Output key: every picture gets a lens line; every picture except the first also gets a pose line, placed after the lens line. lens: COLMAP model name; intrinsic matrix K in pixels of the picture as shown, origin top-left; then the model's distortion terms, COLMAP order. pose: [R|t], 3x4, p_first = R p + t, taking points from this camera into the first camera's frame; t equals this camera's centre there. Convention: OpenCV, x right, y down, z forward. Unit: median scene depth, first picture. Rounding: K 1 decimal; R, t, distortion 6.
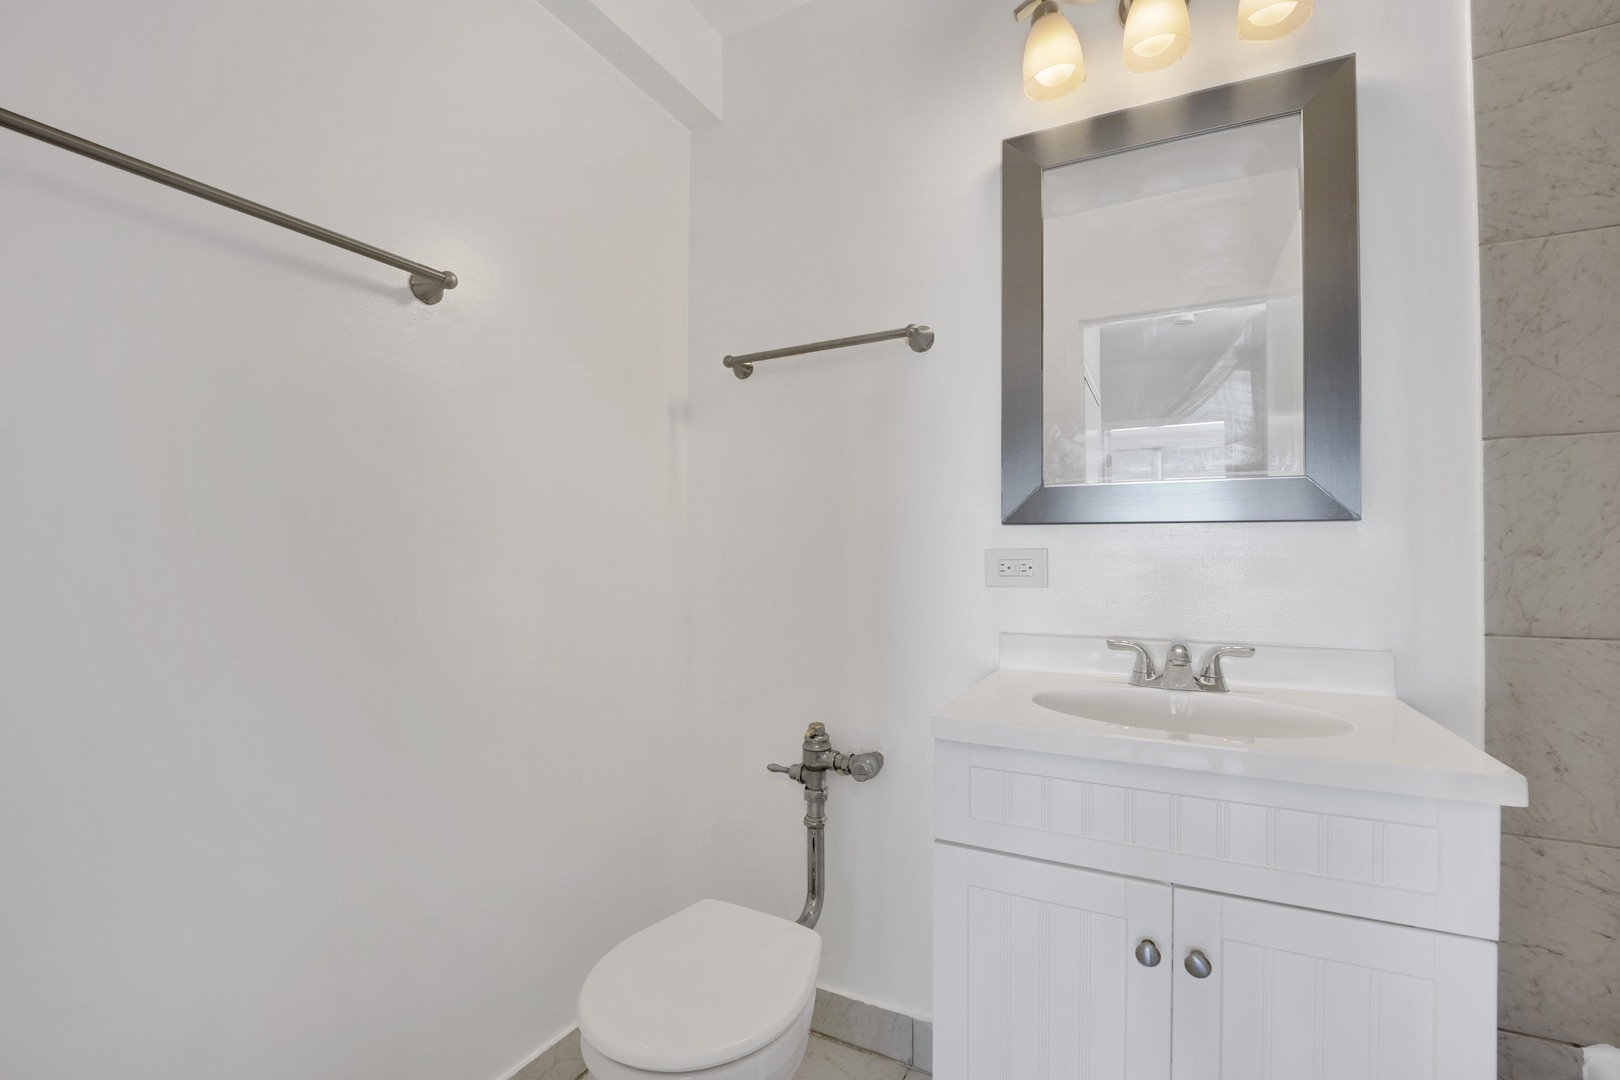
lens RADIAL K [[666.2, 0, 810.7], [0, 666.2, 543.8], [0, 0, 1]] dist [-0.000227, -0.000067]
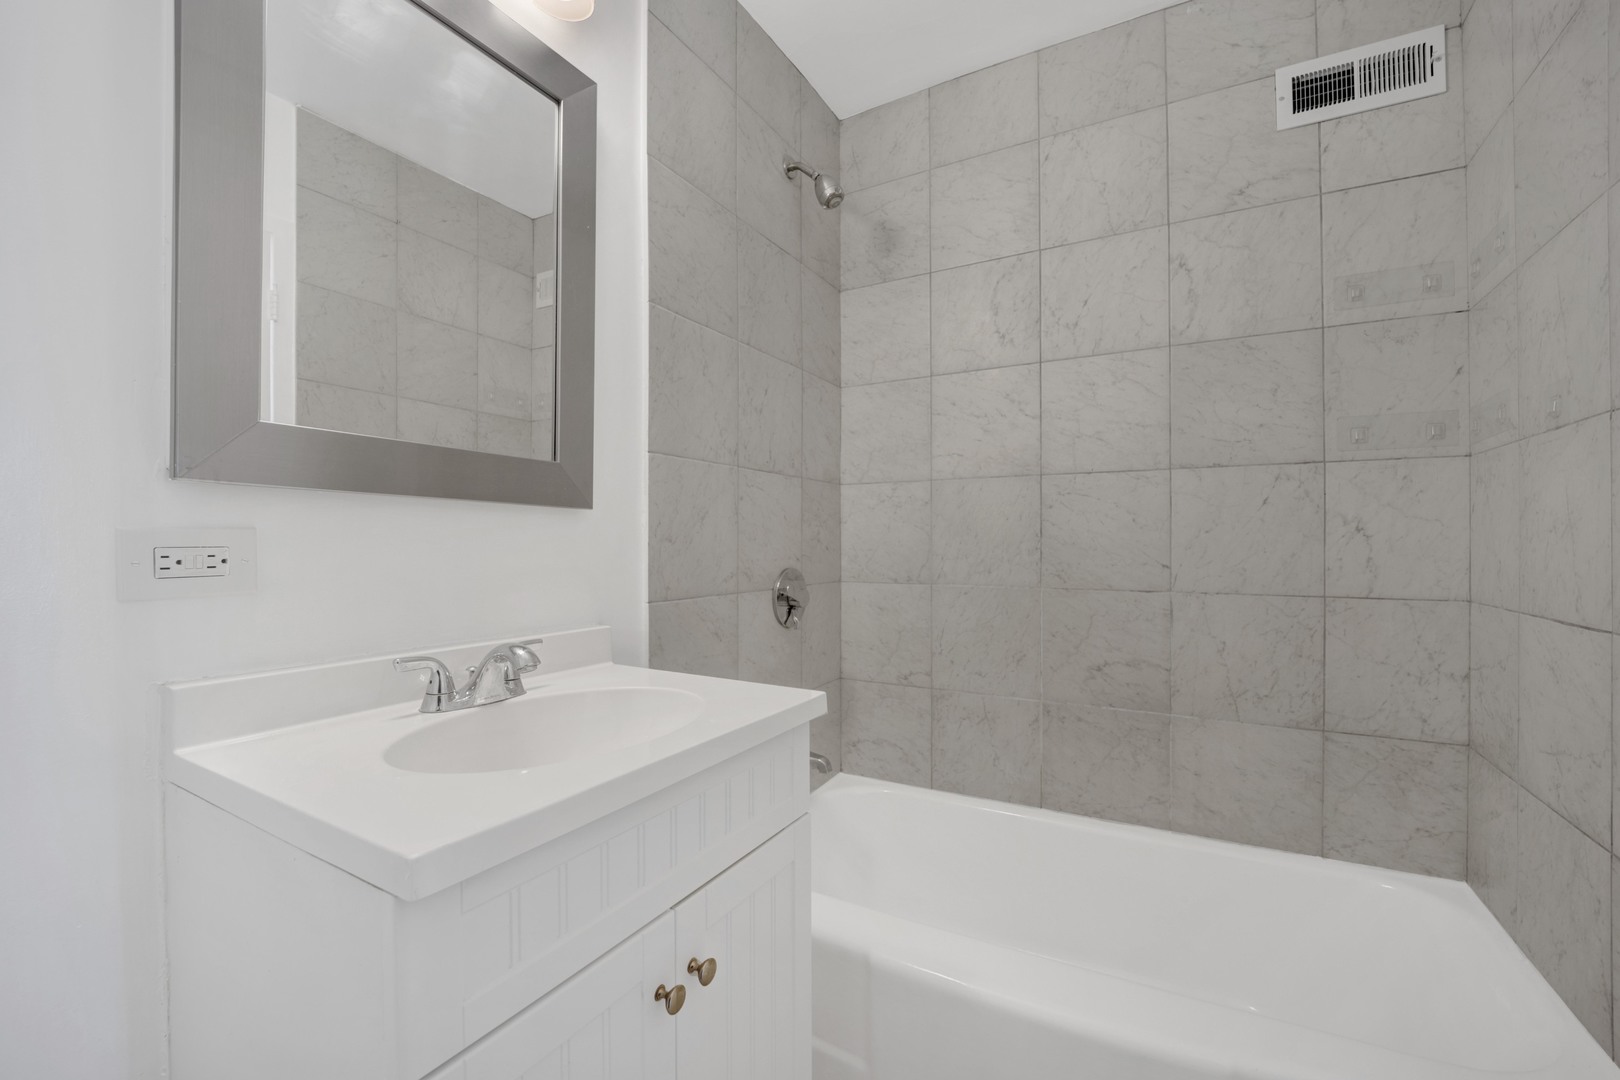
lens RADIAL K [[666.2, 0, 810.2], [0, 666.2, 544.1], [0, 0, 1]] dist [-0.000227, -0.000067]
pose [[0.084971, 0.003645, 0.996377, -0.255803], [-0.009684, 0.999949, -0.002832, 0.023118], [-0.996336, -0.009409, 0.085002, 0.577496]]
